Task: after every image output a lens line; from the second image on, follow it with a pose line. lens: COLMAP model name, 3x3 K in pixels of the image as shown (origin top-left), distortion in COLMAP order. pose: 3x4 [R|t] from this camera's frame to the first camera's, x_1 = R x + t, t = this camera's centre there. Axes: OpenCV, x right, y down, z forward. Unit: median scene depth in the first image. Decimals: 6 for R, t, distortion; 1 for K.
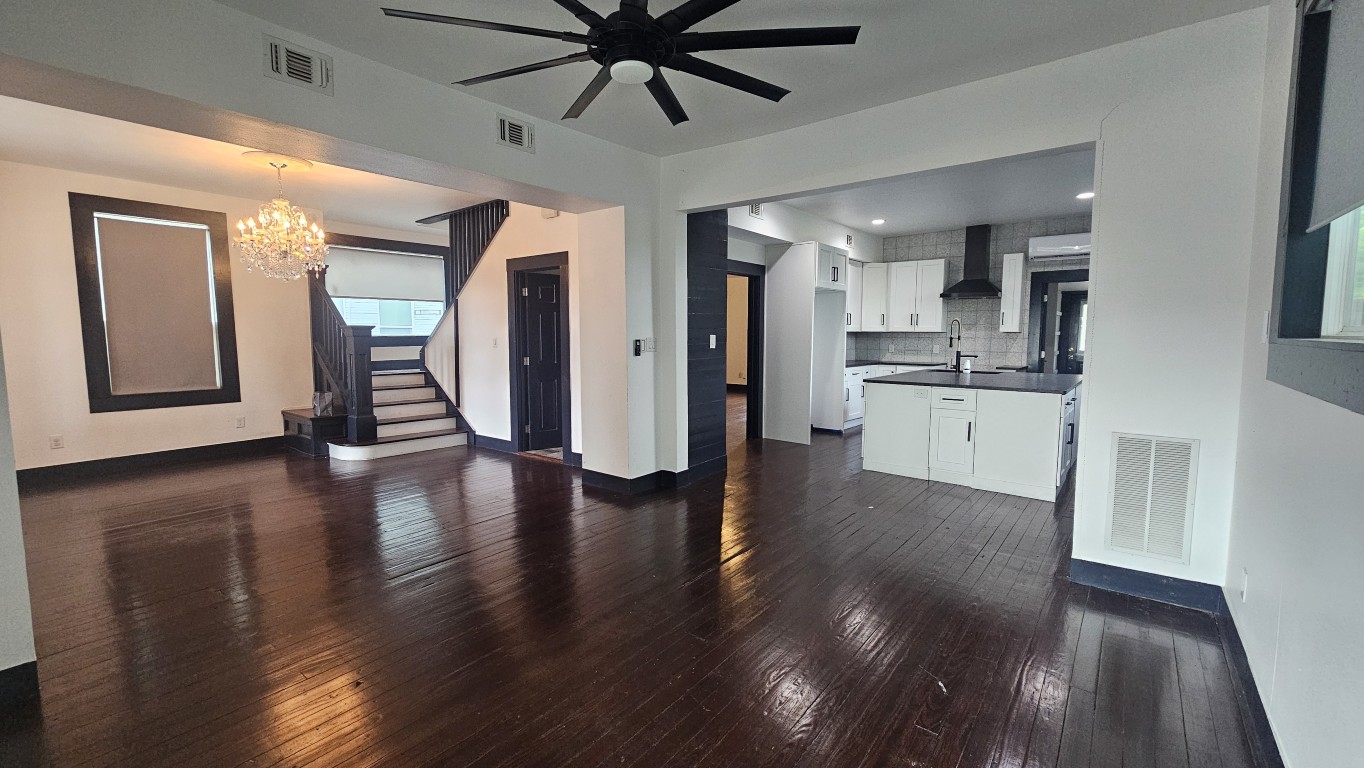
lens RADIAL K [[559.6, 0, 680.9], [0, 559.6, 385.3], [0, 0, 1]] dist [0.000968, -0.000072]
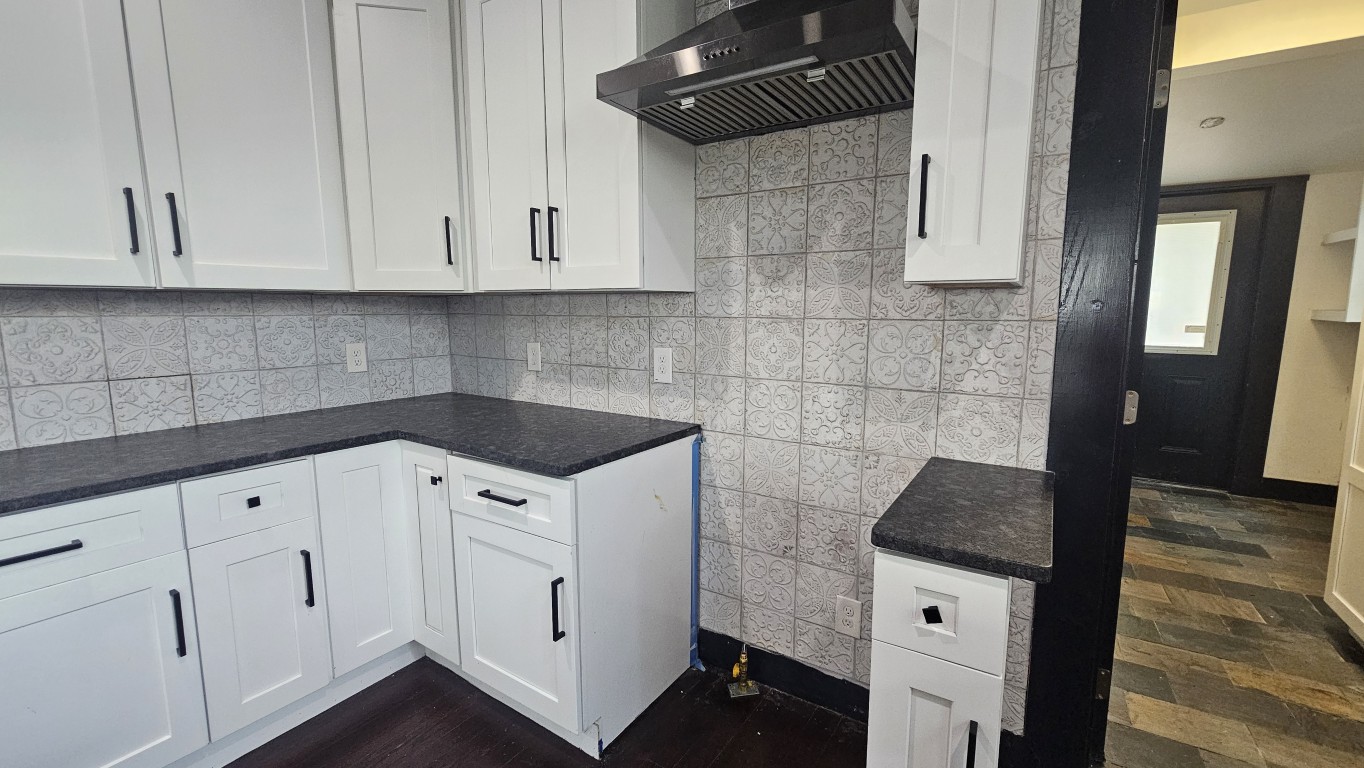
lens RADIAL K [[559.6, 0, 689.0], [0, 559.6, 383.3], [0, 0, 1]] dist [0.000968, -0.000072]
pose [[0.993854, -0.018938, 0.109065, 0.481640], [0.014009, 0.998853, 0.045778, -0.073706], [-0.109806, -0.043969, 0.992980, 0.831529]]
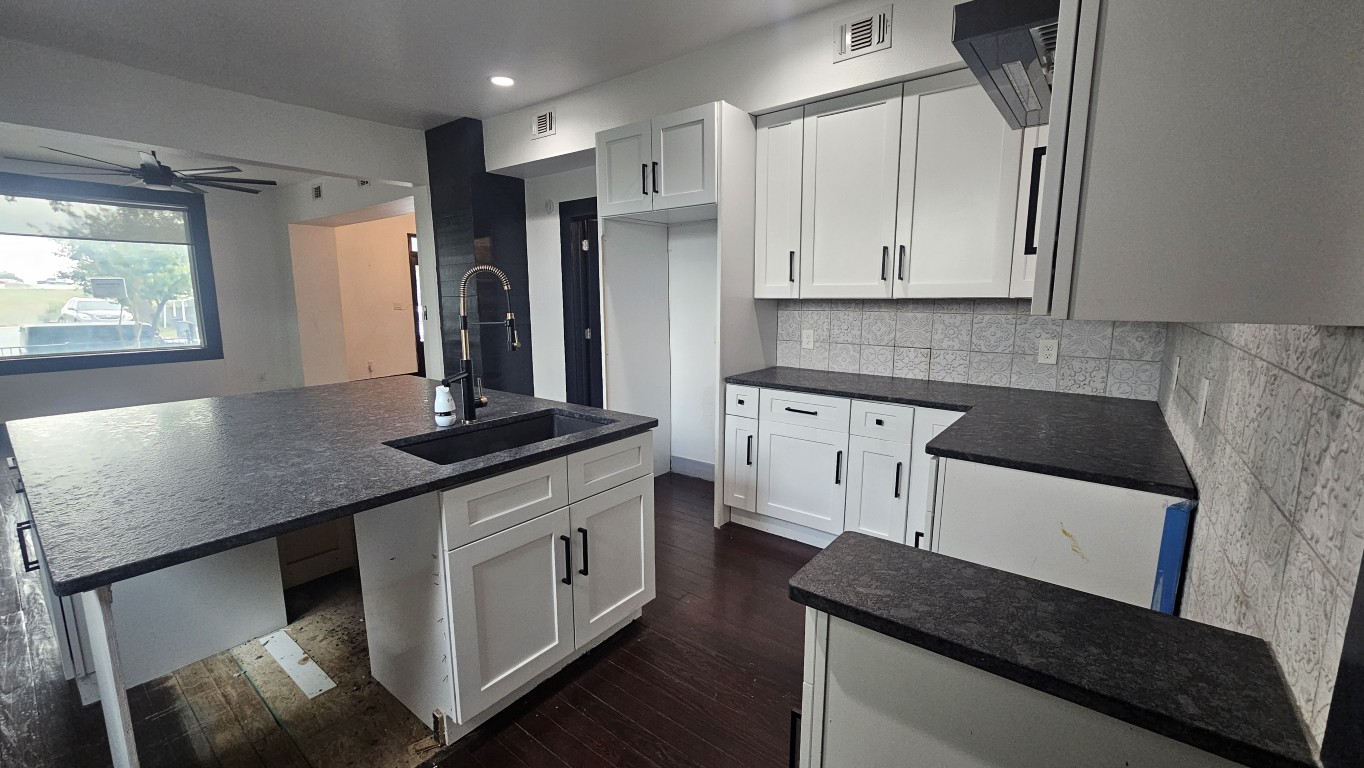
lens RADIAL K [[559.6, 0, 678.8], [0, 559.6, 381.6], [0, 0, 1]] dist [0.000968, -0.000072]
pose [[0.030815, 0.153193, -0.987716, 0.684651], [-0.085776, 0.984945, 0.150087, -0.090788], [0.995838, 0.080098, 0.043492, 0.903387]]
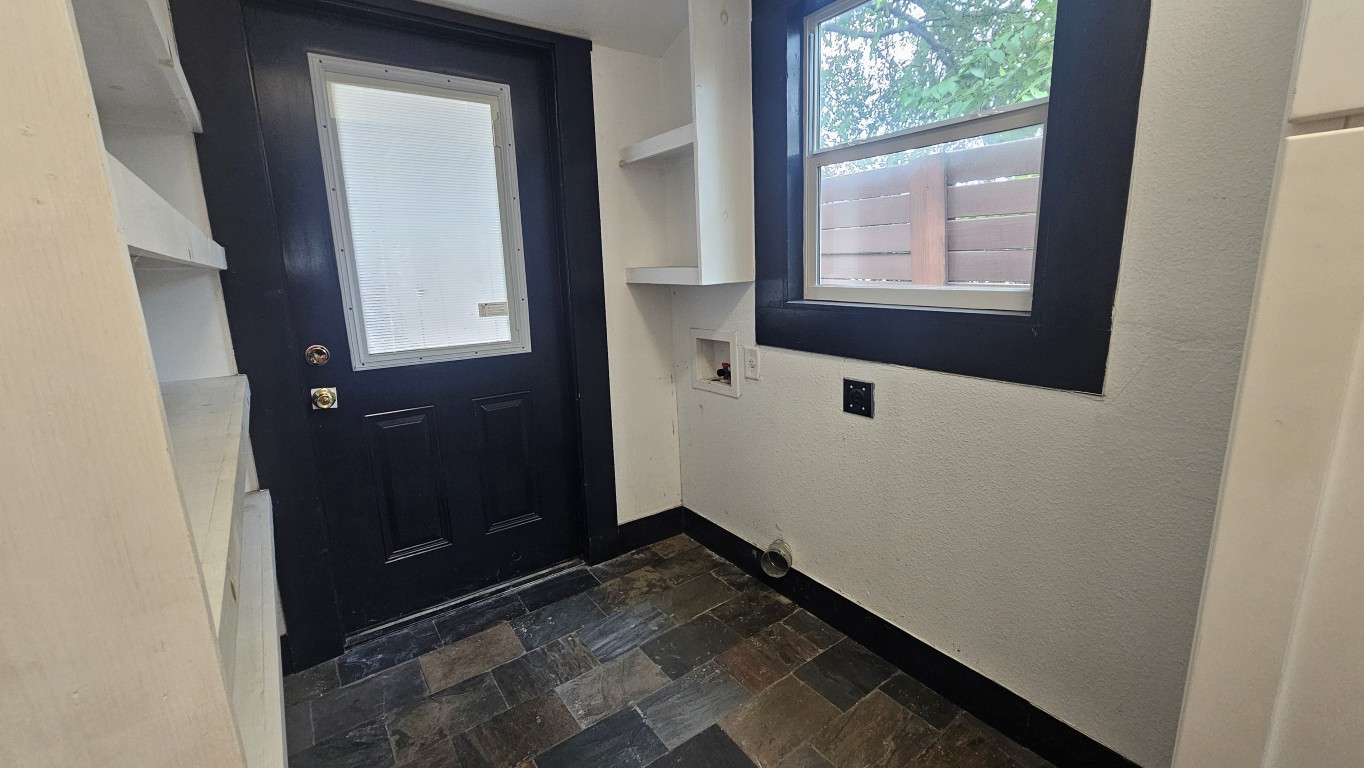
lens RADIAL K [[559.6, 0, 677.4], [0, 559.6, 380.4], [0, 0, 1]] dist [0.000968, -0.000072]
pose [[0.293725, -0.205630, 0.933510, 0.743727], [0.126867, 0.976334, 0.175145, -0.094947], [-0.947434, 0.066987, 0.312861, 1.104960]]
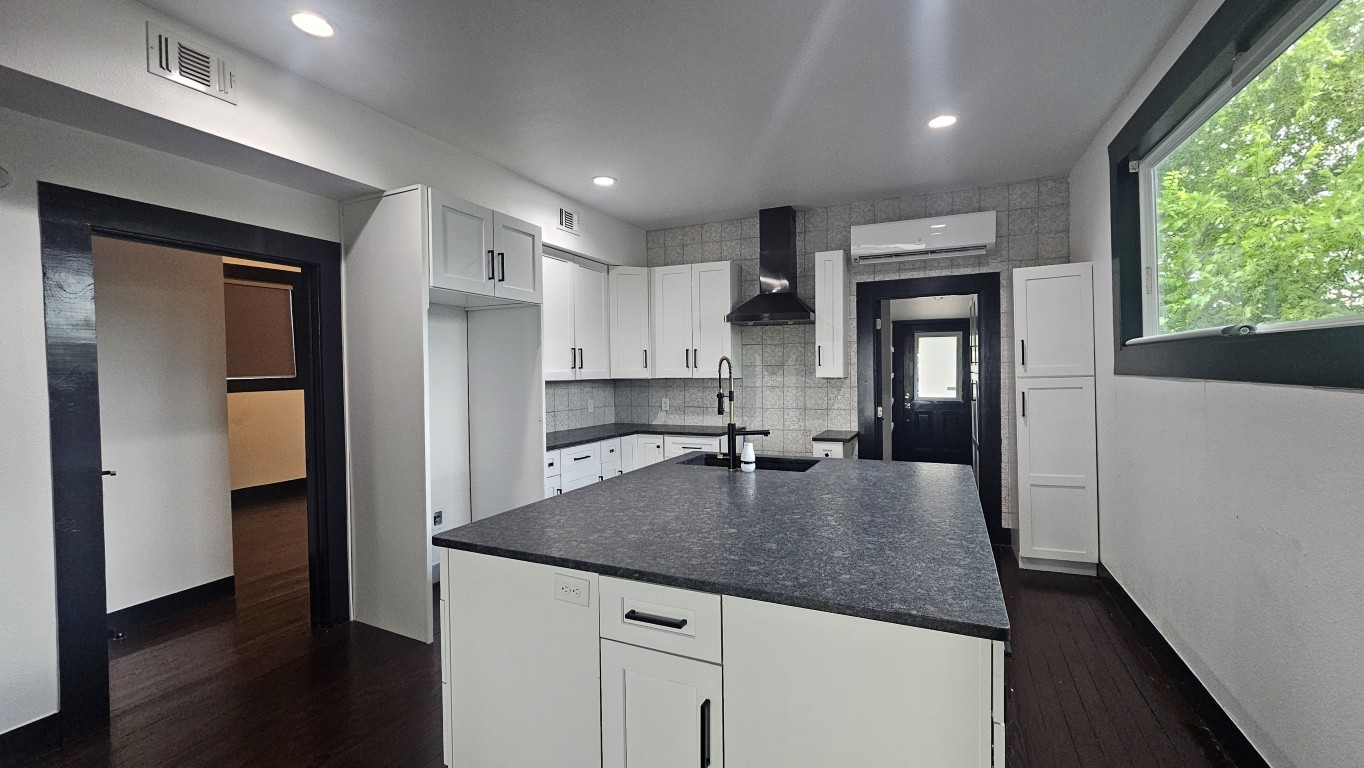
lens RADIAL K [[559.6, 0, 691.3], [0, 559.6, 384.5], [0, 0, 1]] dist [0.000968, -0.000072]
pose [[0.964324, -0.018826, 0.264055, 0.273847], [0.037609, 0.997093, -0.066259, -0.052080], [-0.262040, 0.073826, 0.962229, 0.443773]]
